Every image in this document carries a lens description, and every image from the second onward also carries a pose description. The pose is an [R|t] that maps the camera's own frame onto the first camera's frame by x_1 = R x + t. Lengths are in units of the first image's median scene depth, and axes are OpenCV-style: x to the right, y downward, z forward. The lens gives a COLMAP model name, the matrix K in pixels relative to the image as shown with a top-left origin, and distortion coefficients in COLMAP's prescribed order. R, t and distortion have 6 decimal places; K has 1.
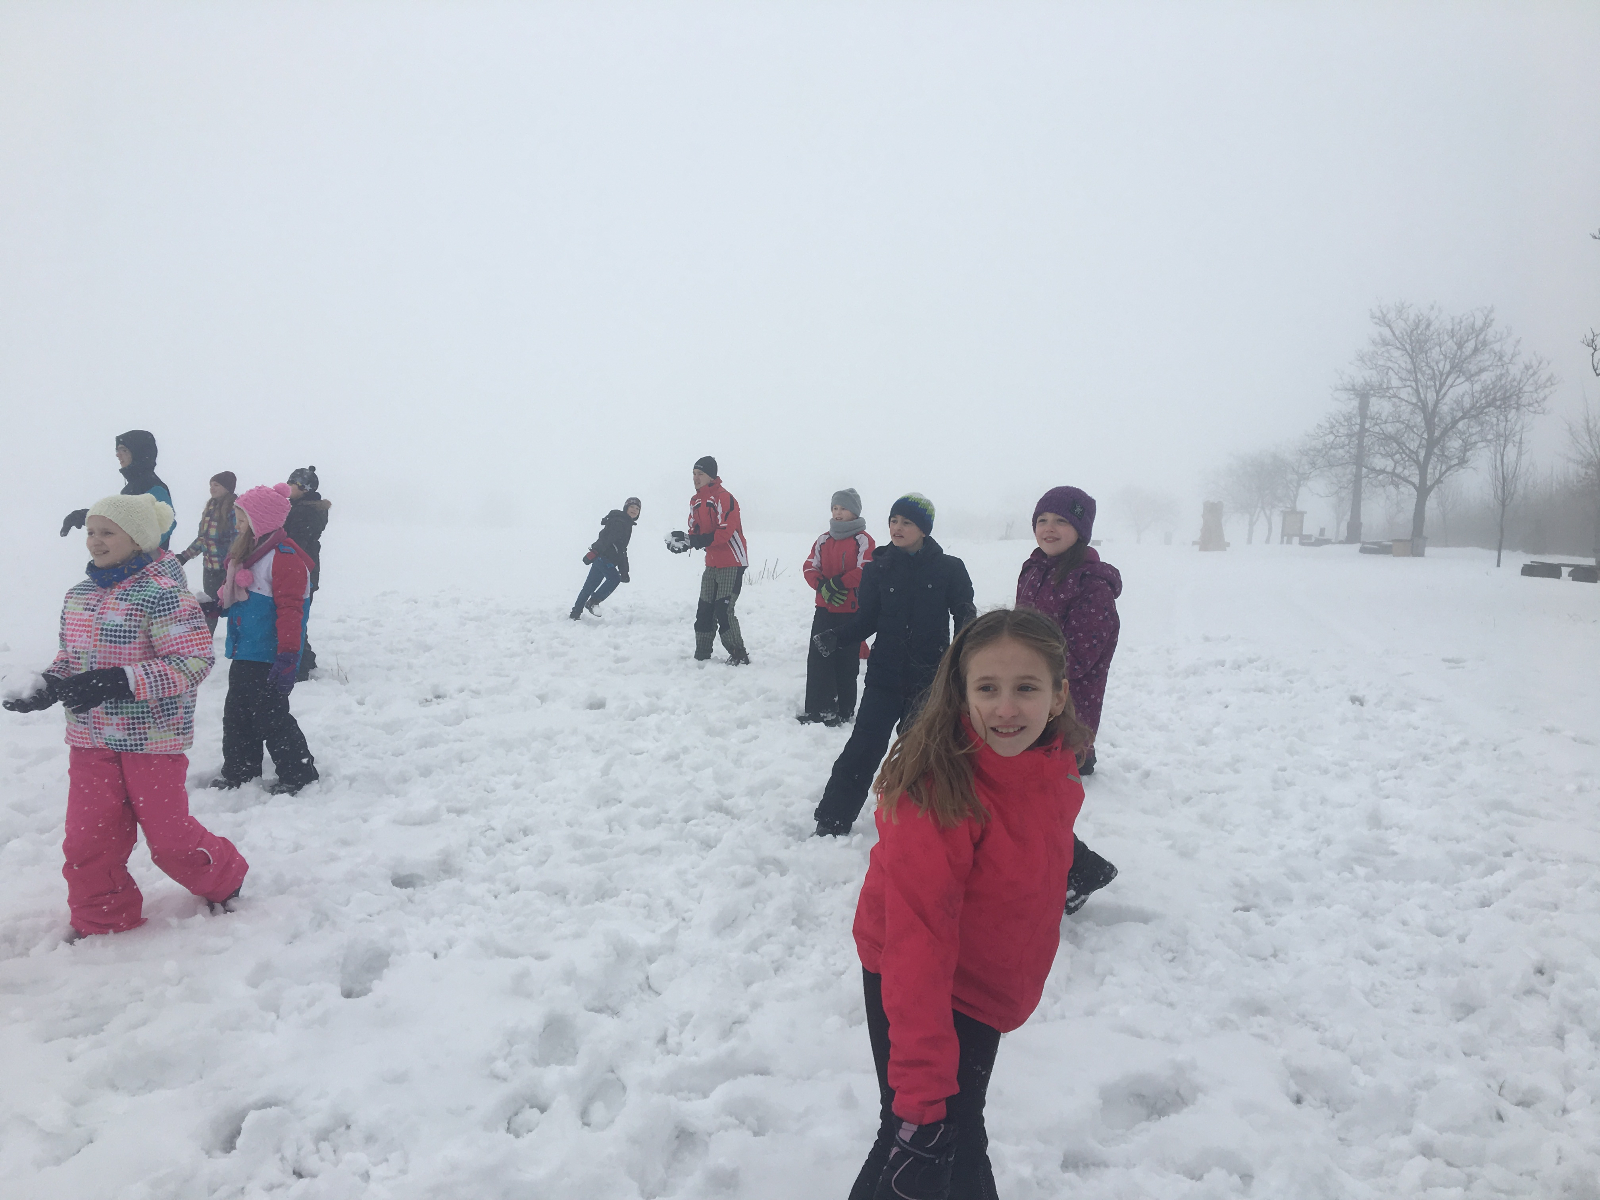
lens RADIAL K [[1333.8, 0, 800.0], [0, 1333.8, 600.0], [0, 0, 1]] dist [0.087404, -0.131934]
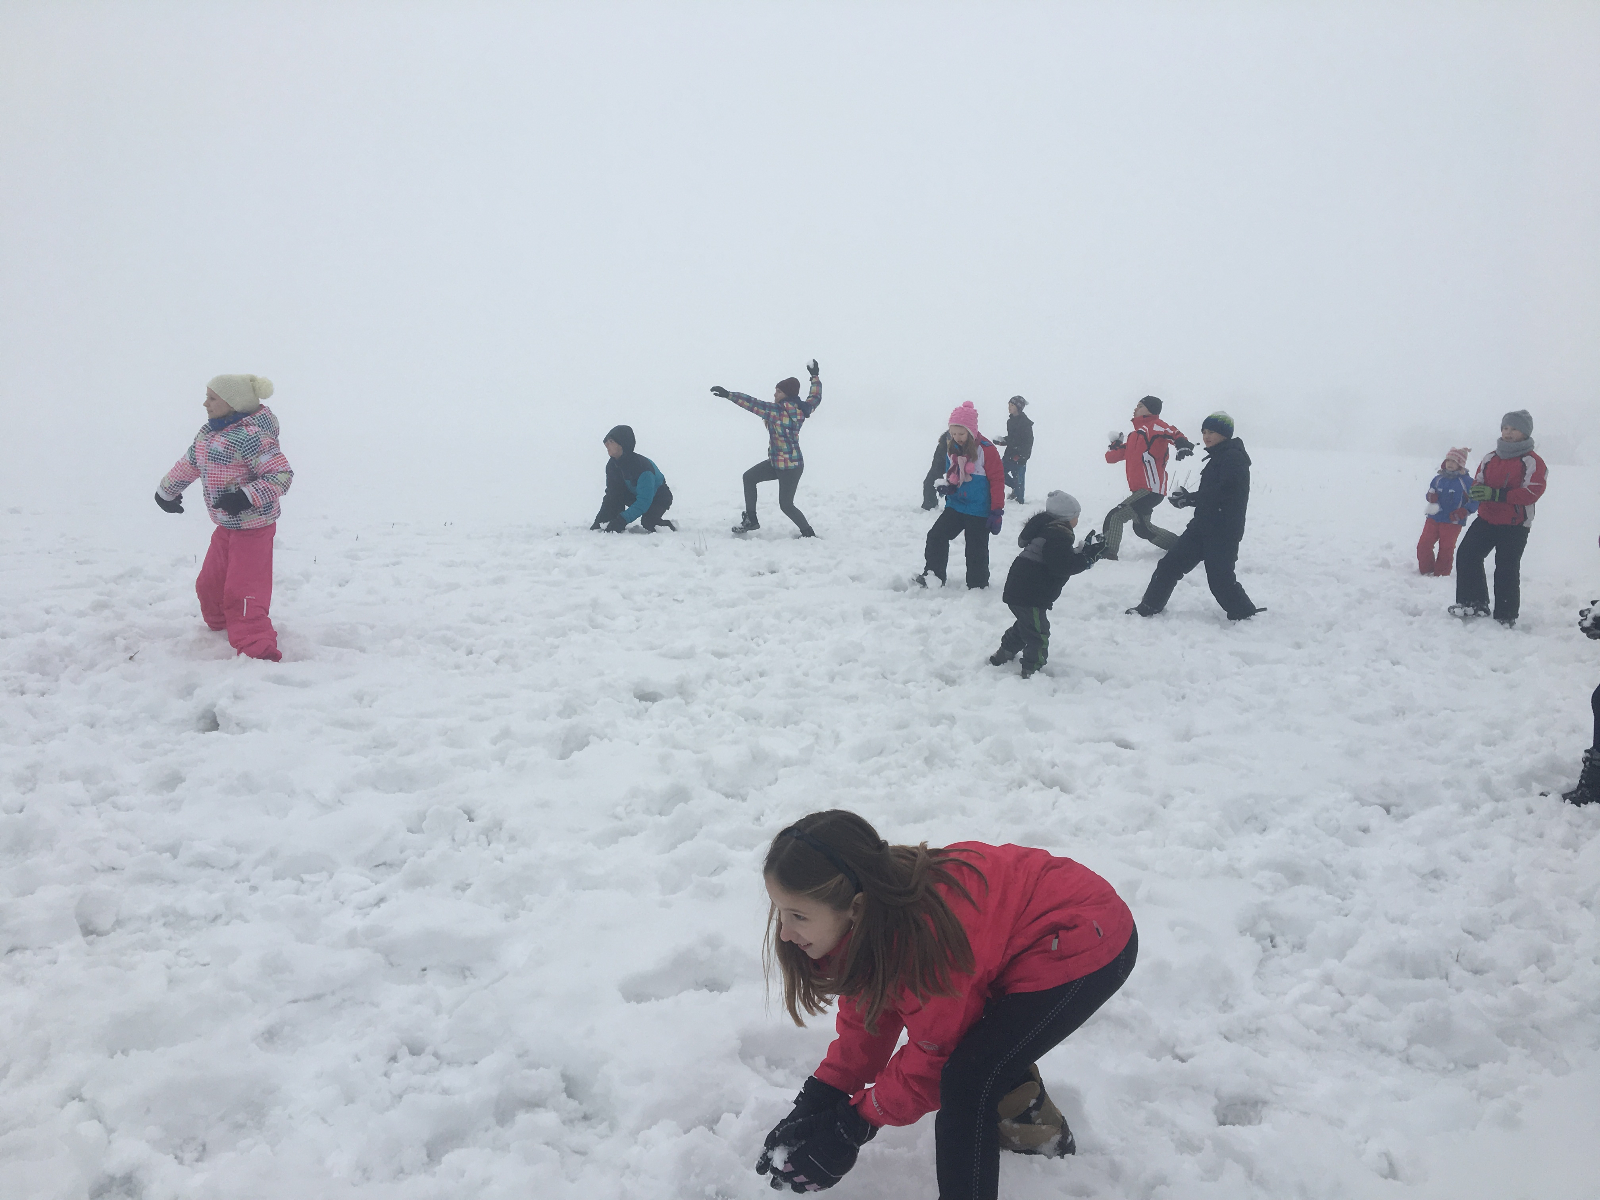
lens RADIAL K [[1338.7, 0, 798.2], [0, 1338.7, 580.6], [0, 0, 1]] dist [0.076848, -0.104551]
pose [[0.938434, 0.067748, -0.338750, 0.192510], [-0.049934, 0.996886, 0.061039, 0.011555], [0.341830, -0.040366, 0.938894, -0.098870]]
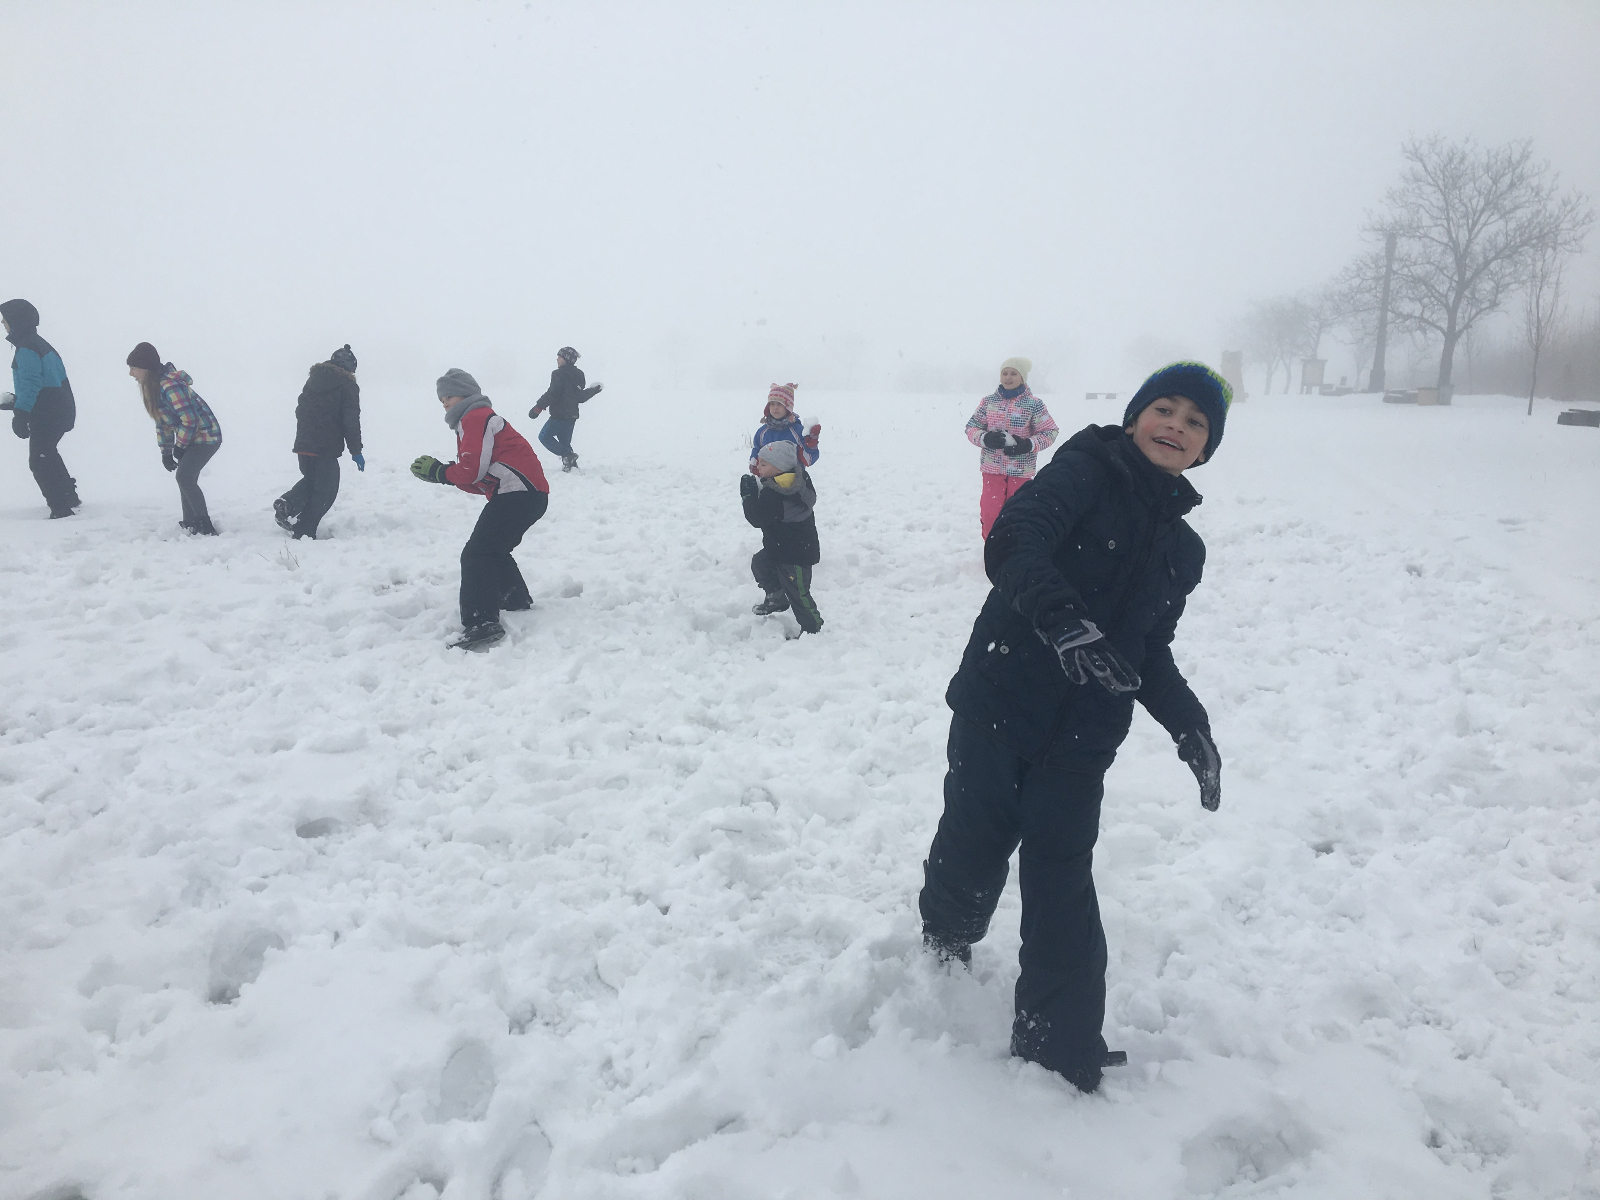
lens RADIAL K [[1336.7, 0, 798.1], [0, 1336.7, 599.3], [0, 0, 1]] dist [0.086049, -0.125395]
pose [[0.999889, -0.012158, -0.008622, 0.009408], [0.012993, 0.994430, 0.104591, -0.010635], [0.007302, -0.104692, 0.994478, 0.139490]]
